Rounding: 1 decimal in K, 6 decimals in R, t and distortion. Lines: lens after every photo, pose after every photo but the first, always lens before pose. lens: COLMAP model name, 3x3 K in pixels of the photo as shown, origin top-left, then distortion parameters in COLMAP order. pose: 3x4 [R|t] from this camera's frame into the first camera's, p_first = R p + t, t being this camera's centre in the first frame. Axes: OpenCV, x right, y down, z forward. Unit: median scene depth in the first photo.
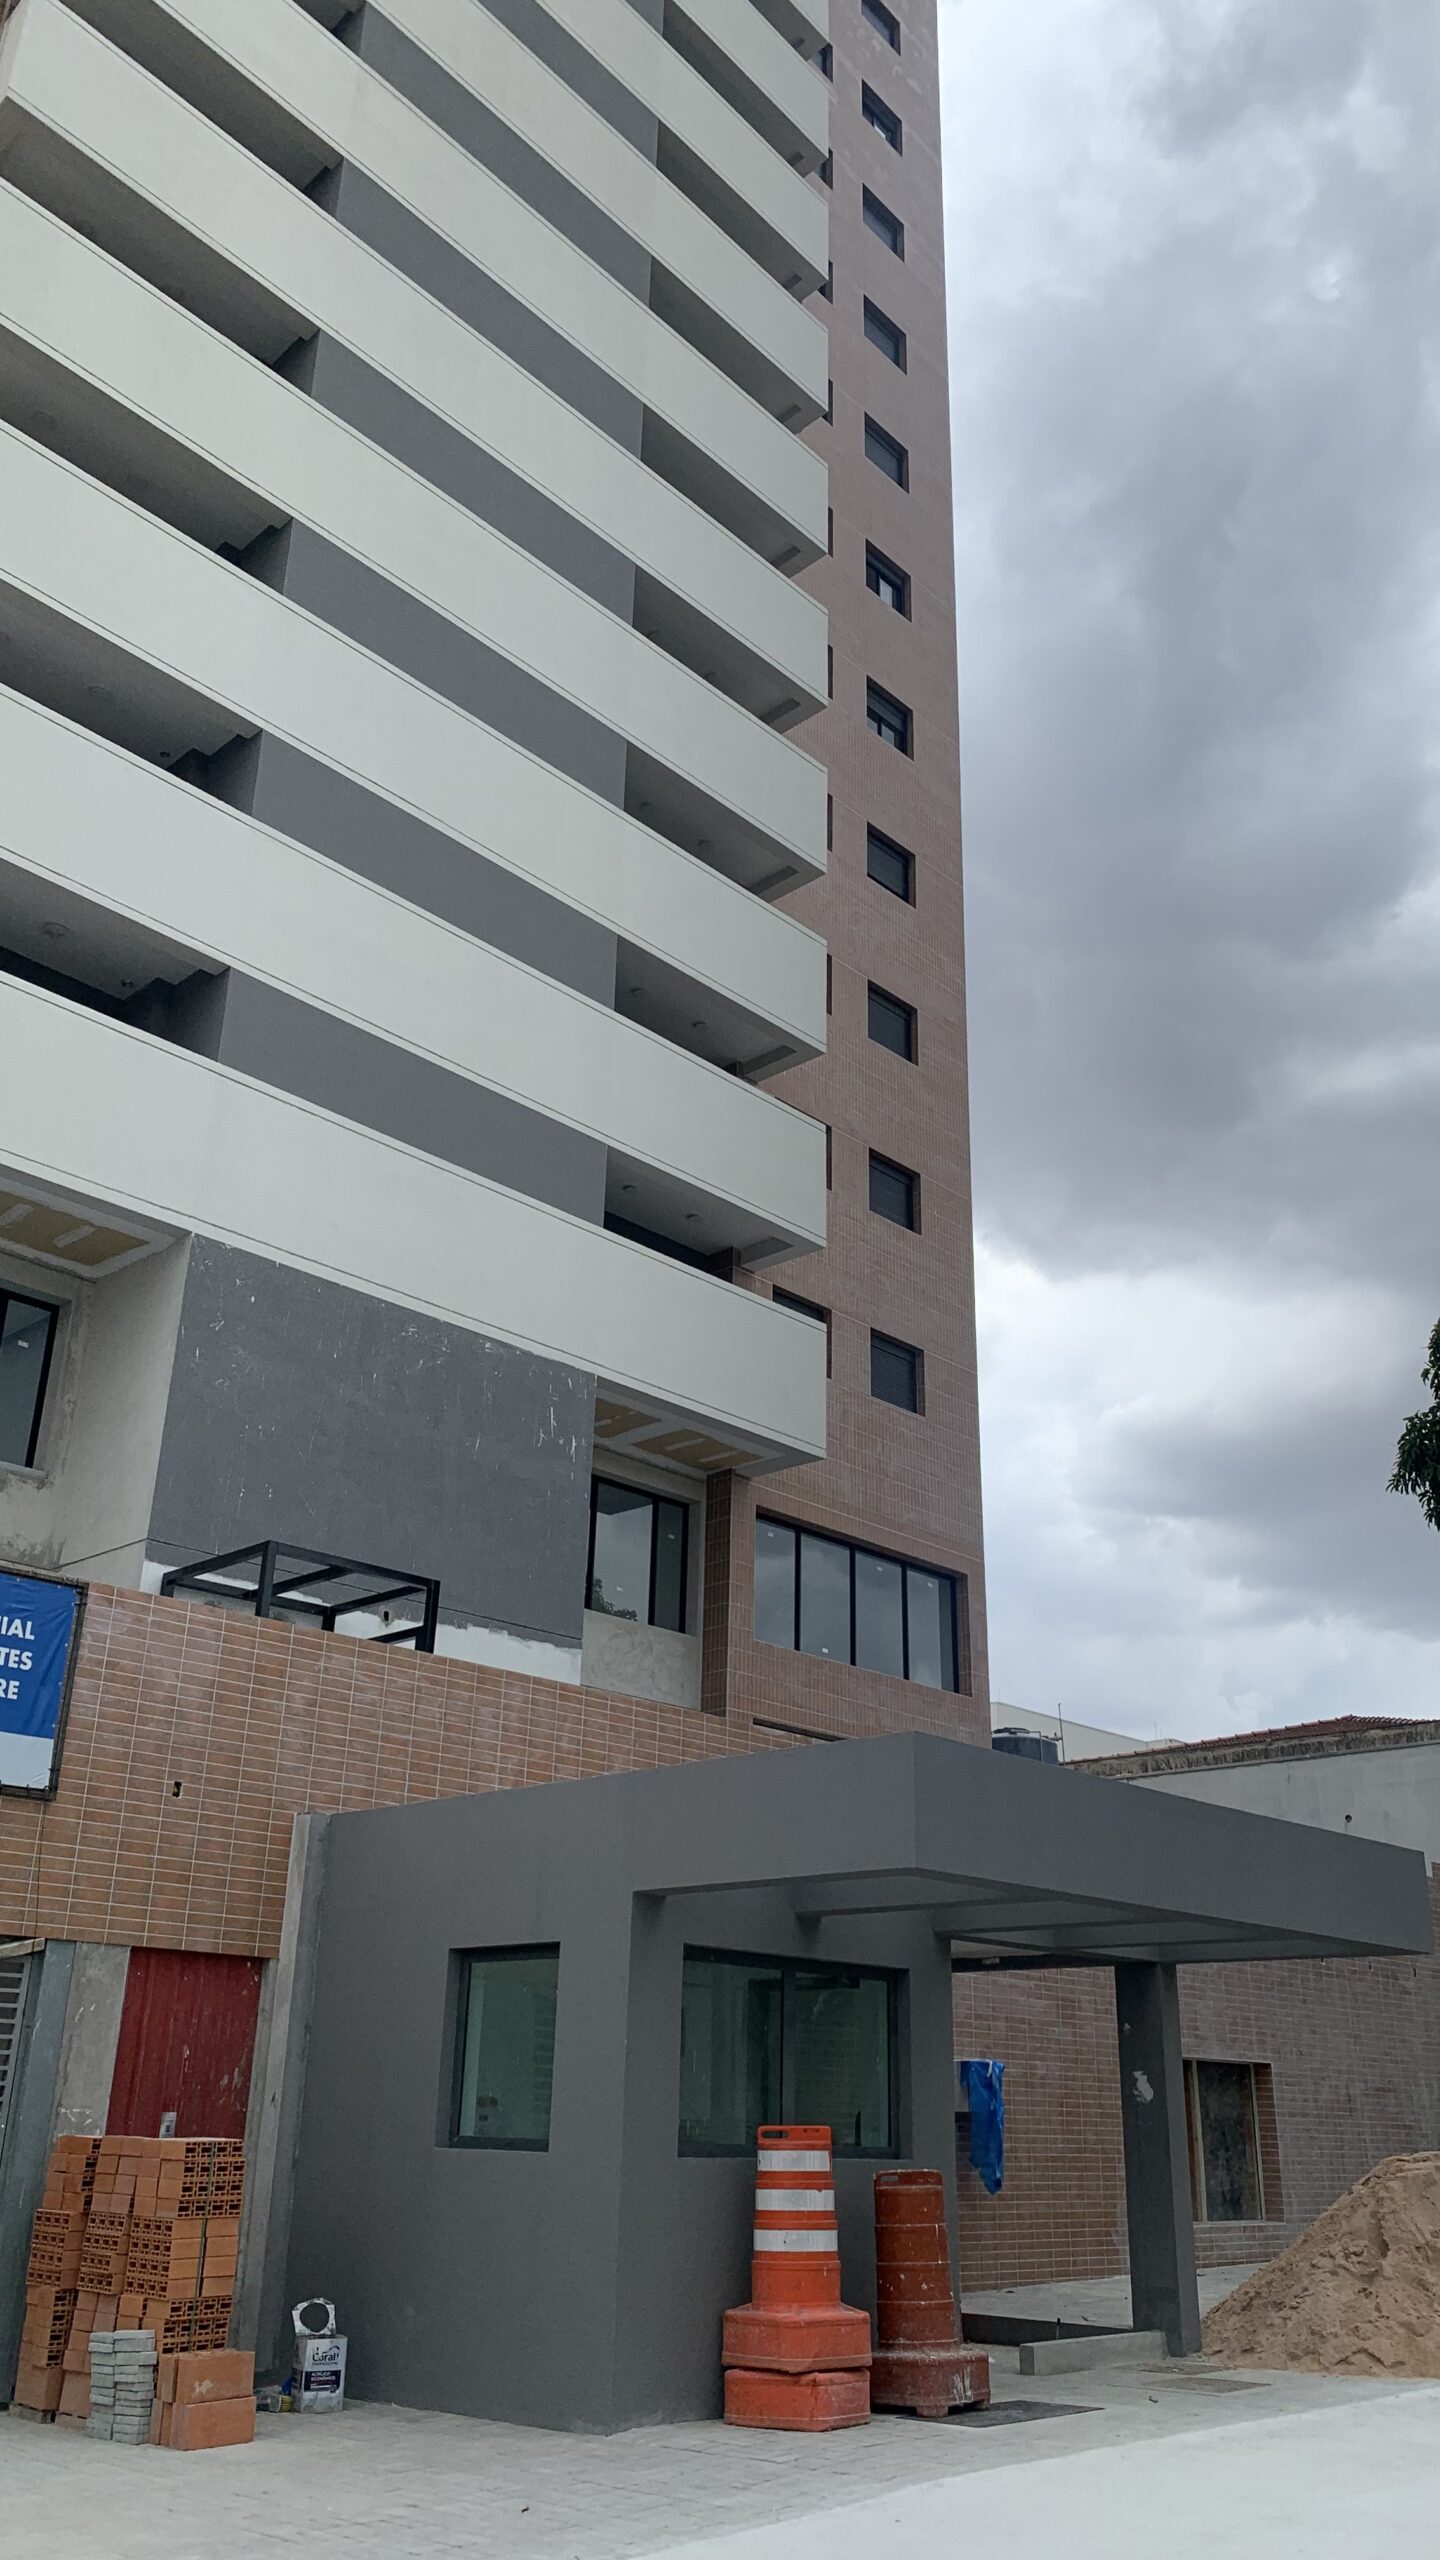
lens RADIAL K [[1977.2, 0, 724.9], [0, 1977.2, 1284.5], [0, 0, 1]] dist [-0.002751, -0.002869]
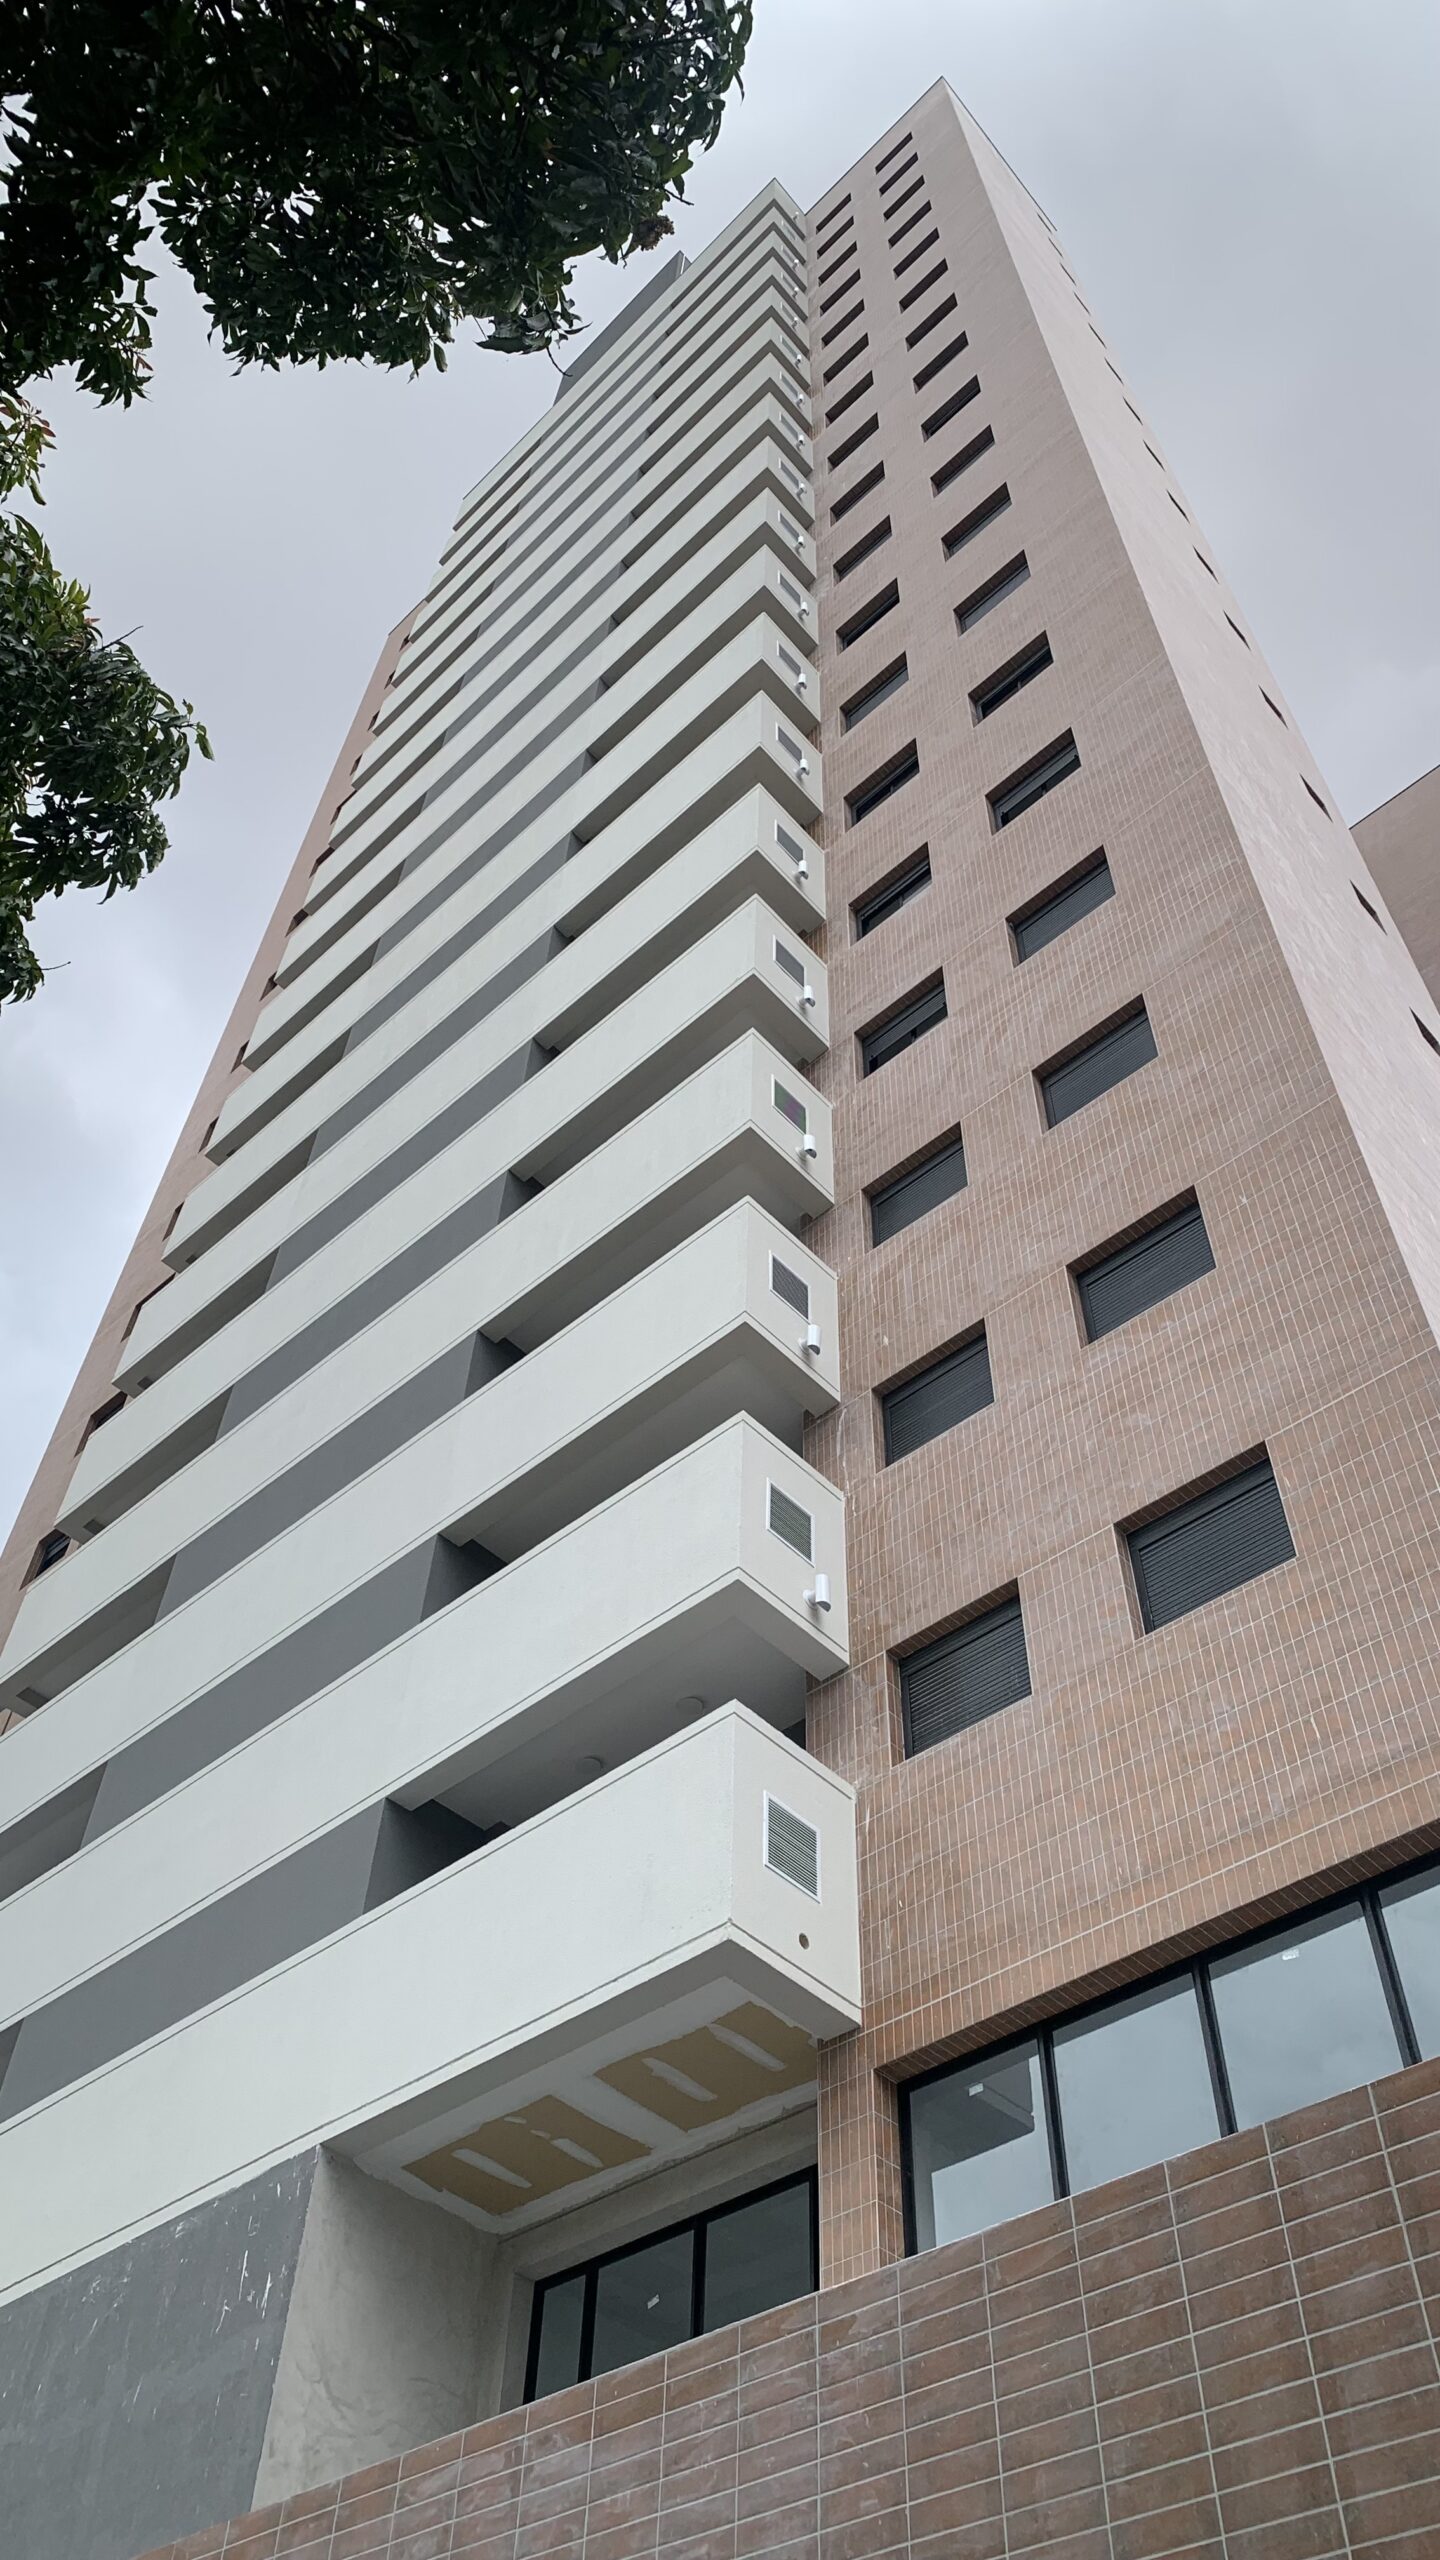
lens RADIAL K [[1977.2, 0, 724.9], [0, 1977.2, 1284.5], [0, 0, 1]] dist [-0.002751, -0.002869]
pose [[0.016967, -0.789747, -0.613198, 0.473846], [0.369312, 0.574867, -0.730162, 0.349025], [0.929151, -0.214073, 0.301417, 0.888022]]
